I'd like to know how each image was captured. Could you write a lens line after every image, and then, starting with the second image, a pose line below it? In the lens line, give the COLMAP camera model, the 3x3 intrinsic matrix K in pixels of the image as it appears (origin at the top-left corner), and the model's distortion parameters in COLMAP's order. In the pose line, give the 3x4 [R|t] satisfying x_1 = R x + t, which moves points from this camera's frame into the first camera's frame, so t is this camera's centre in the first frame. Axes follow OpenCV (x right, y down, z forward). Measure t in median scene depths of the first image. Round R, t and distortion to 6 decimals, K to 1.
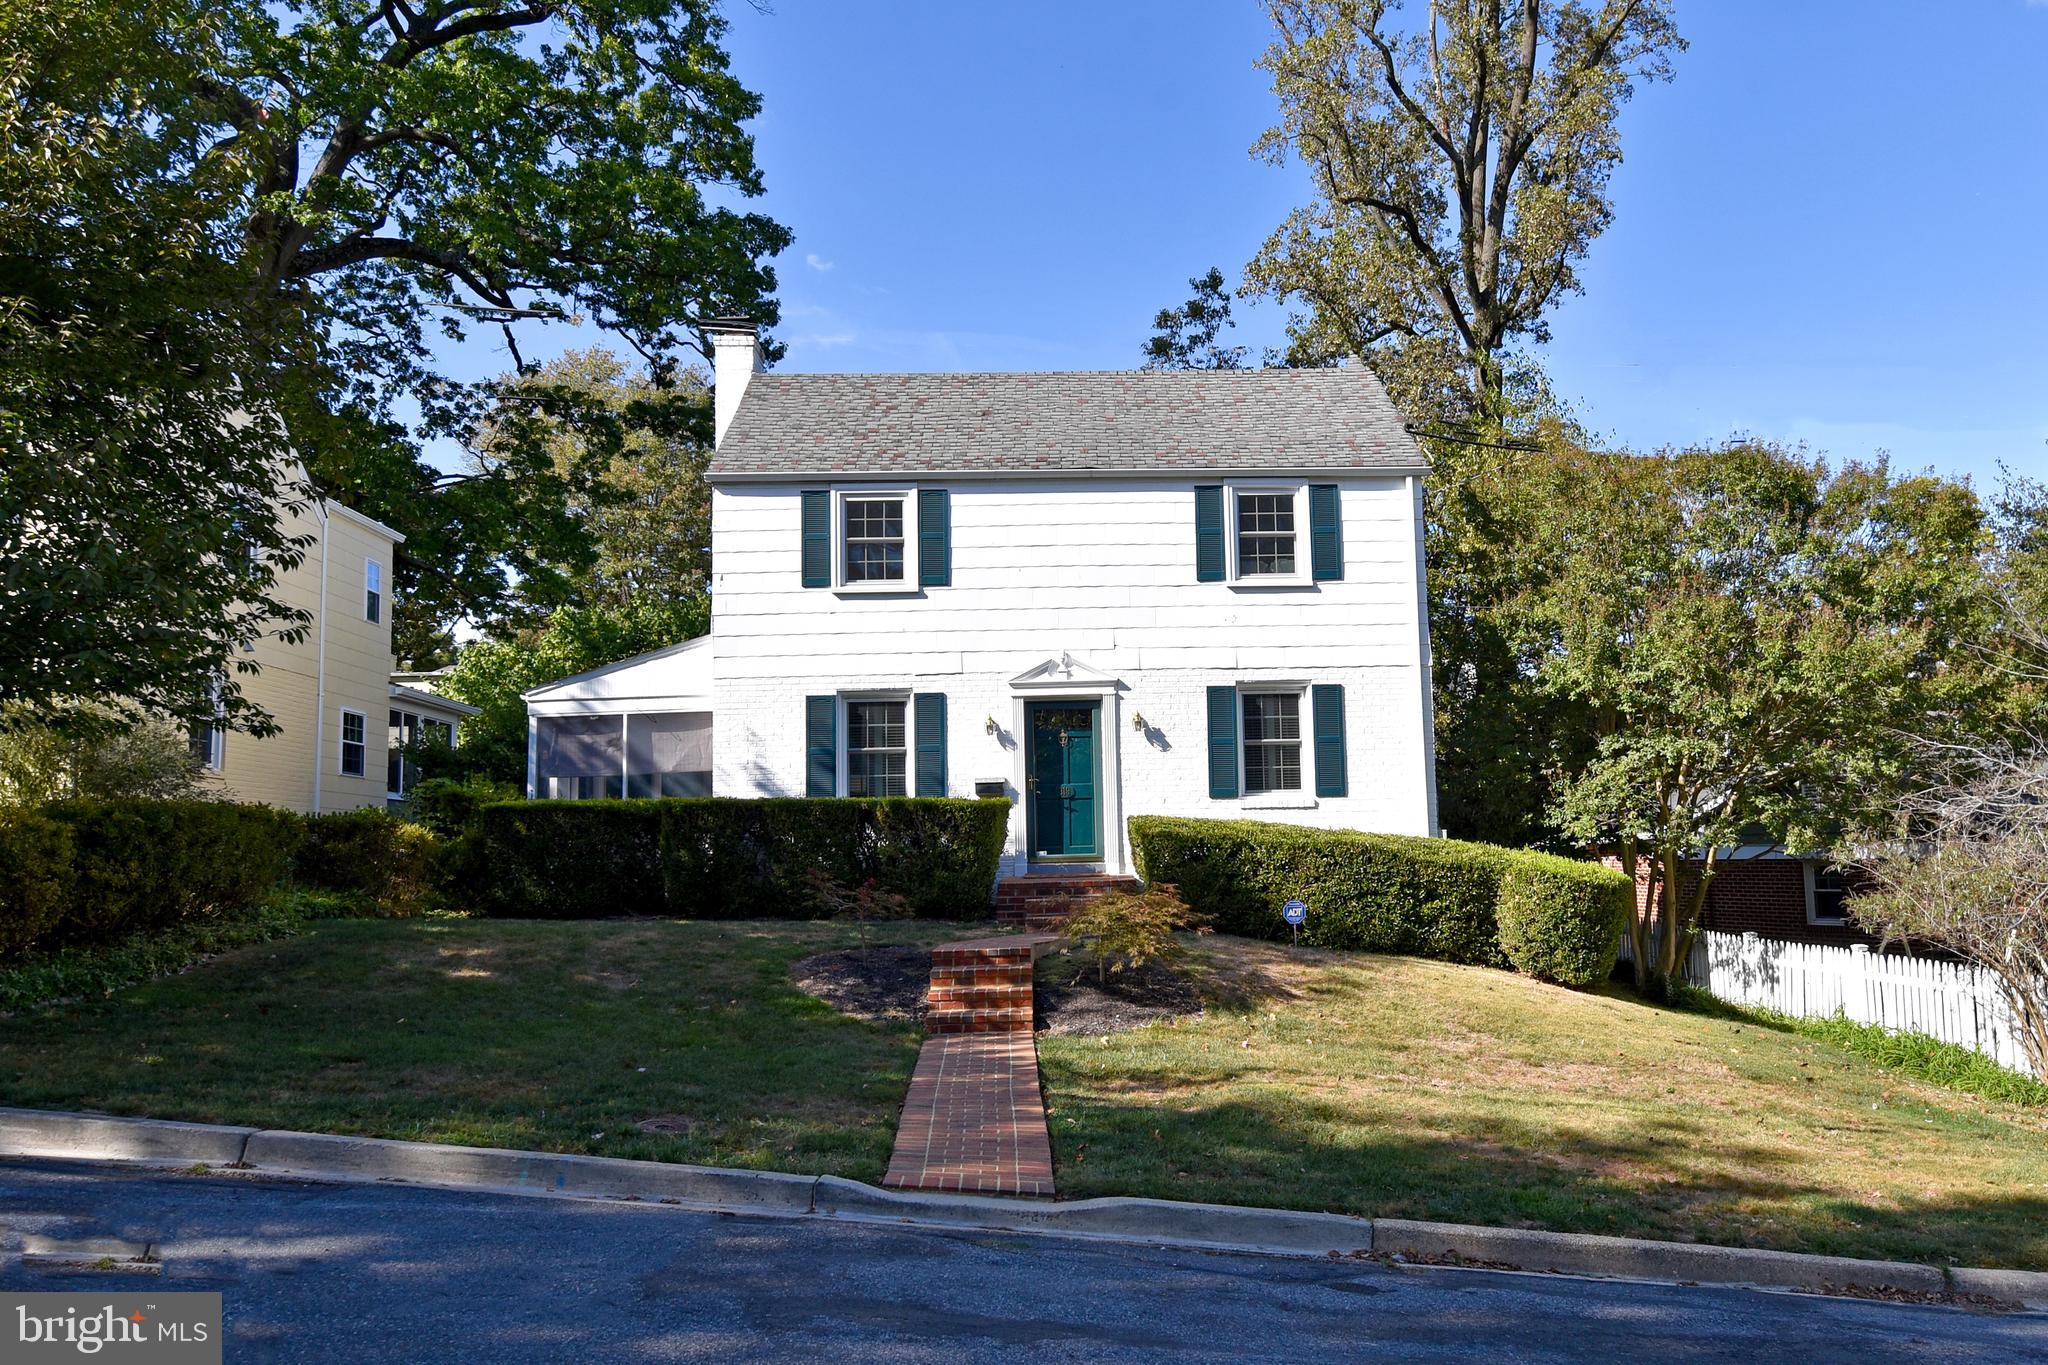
lens RADIAL K [[1530.2, 0, 1023.7], [0, 1530.2, 613.6], [0, 0, 1]] dist [0.005754, 0.001028]
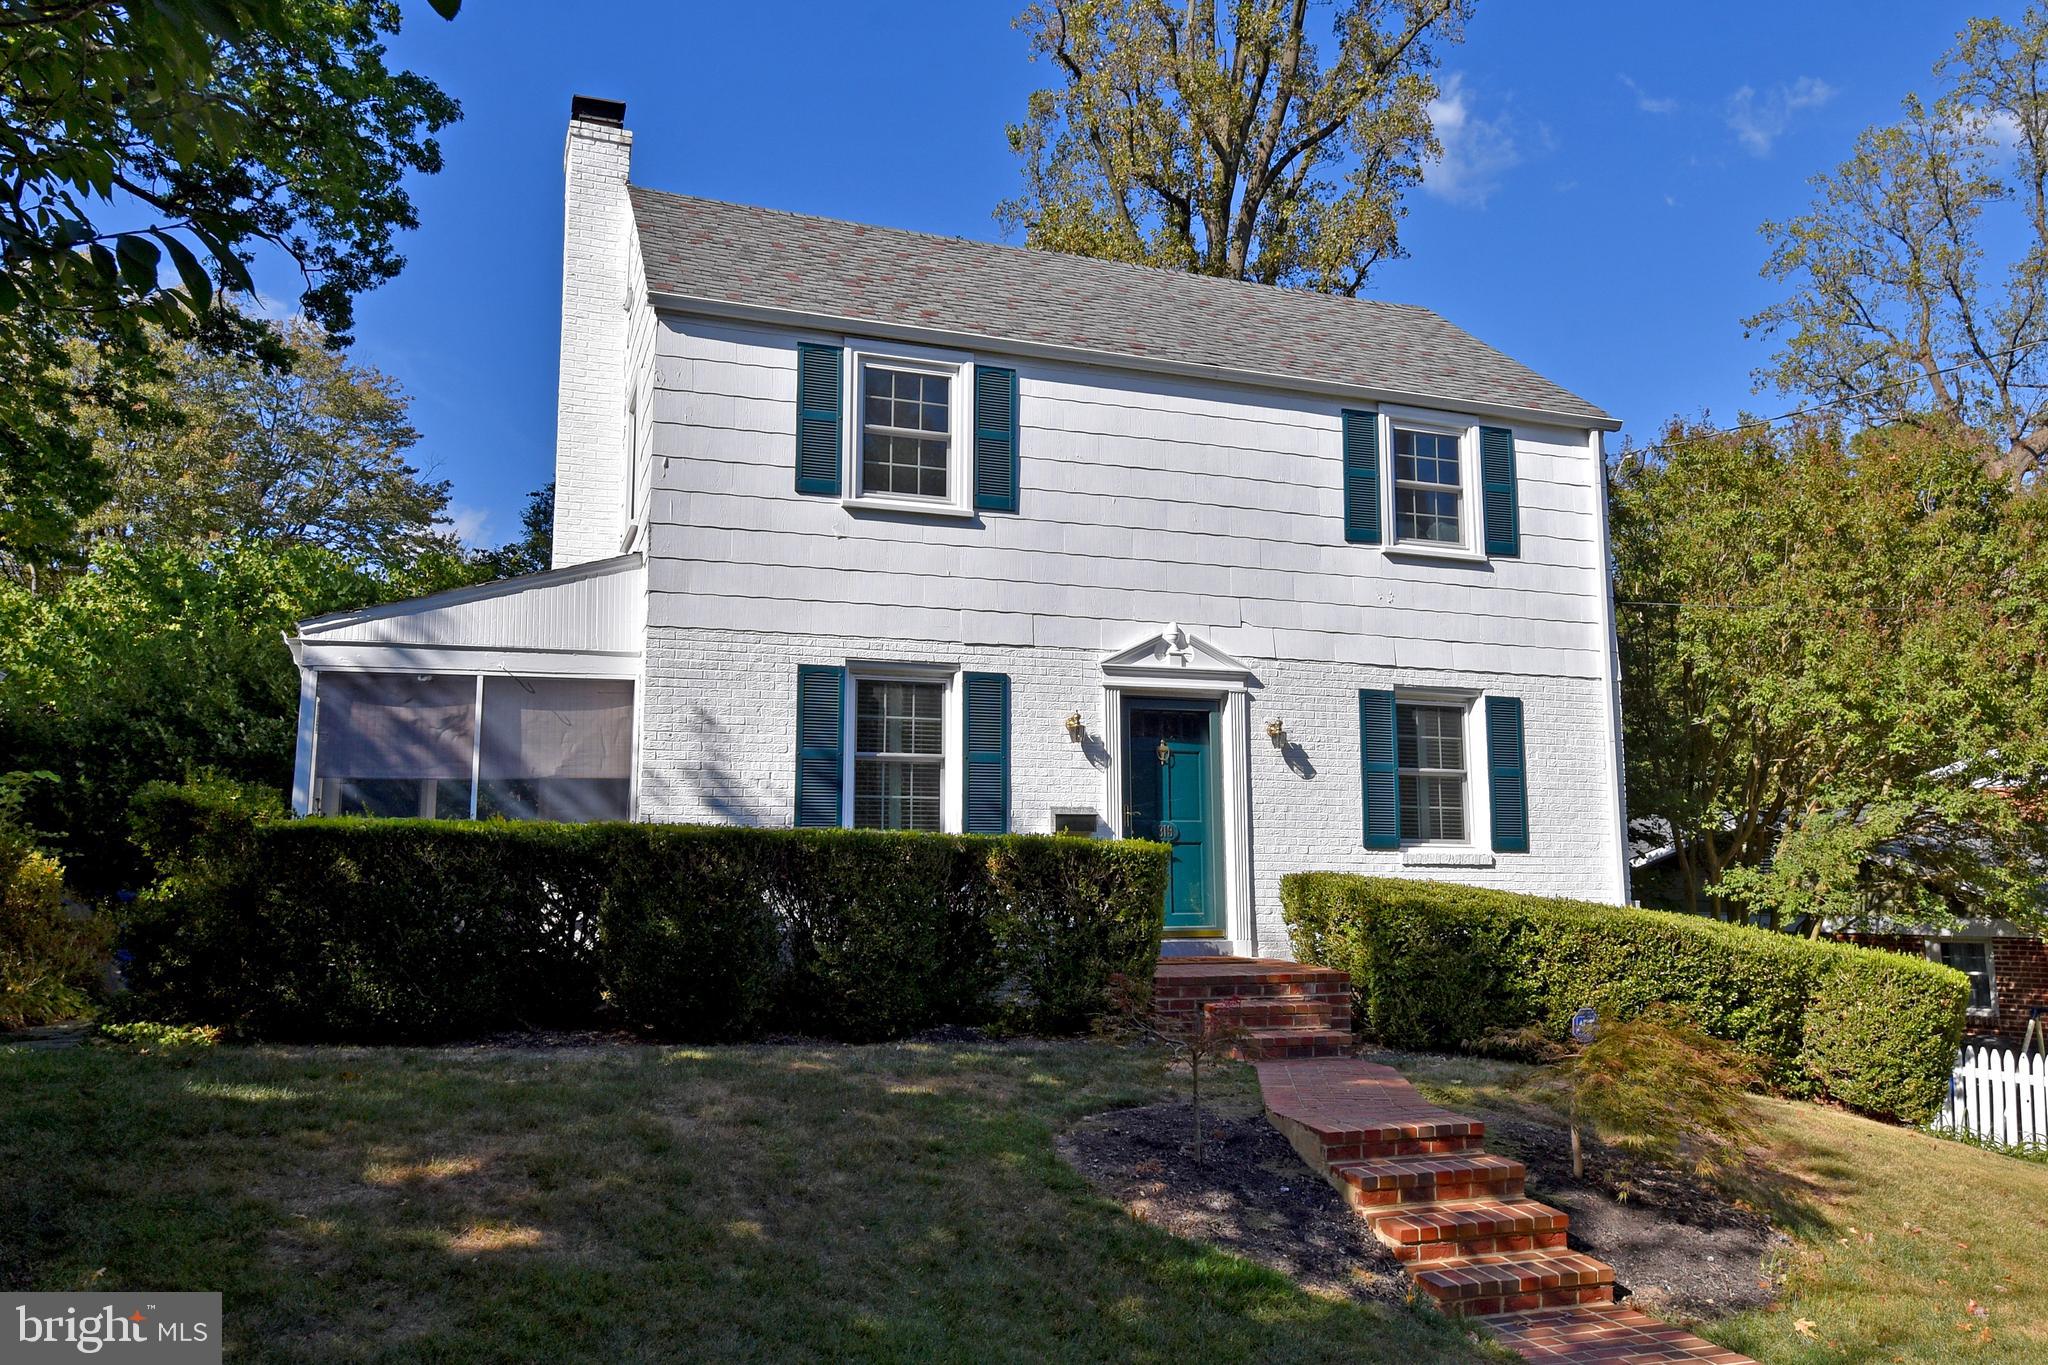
lens RADIAL K [[1530.2, 0, 1023.7], [0, 1530.2, 613.6], [0, 0, 1]] dist [0.005754, 0.001028]
pose [[0.948064, 0.077448, 0.308506, -0.247610], [-0.071790, 0.996978, -0.029667, 0.044682], [-0.309872, 0.005979, 0.950760, 0.375188]]
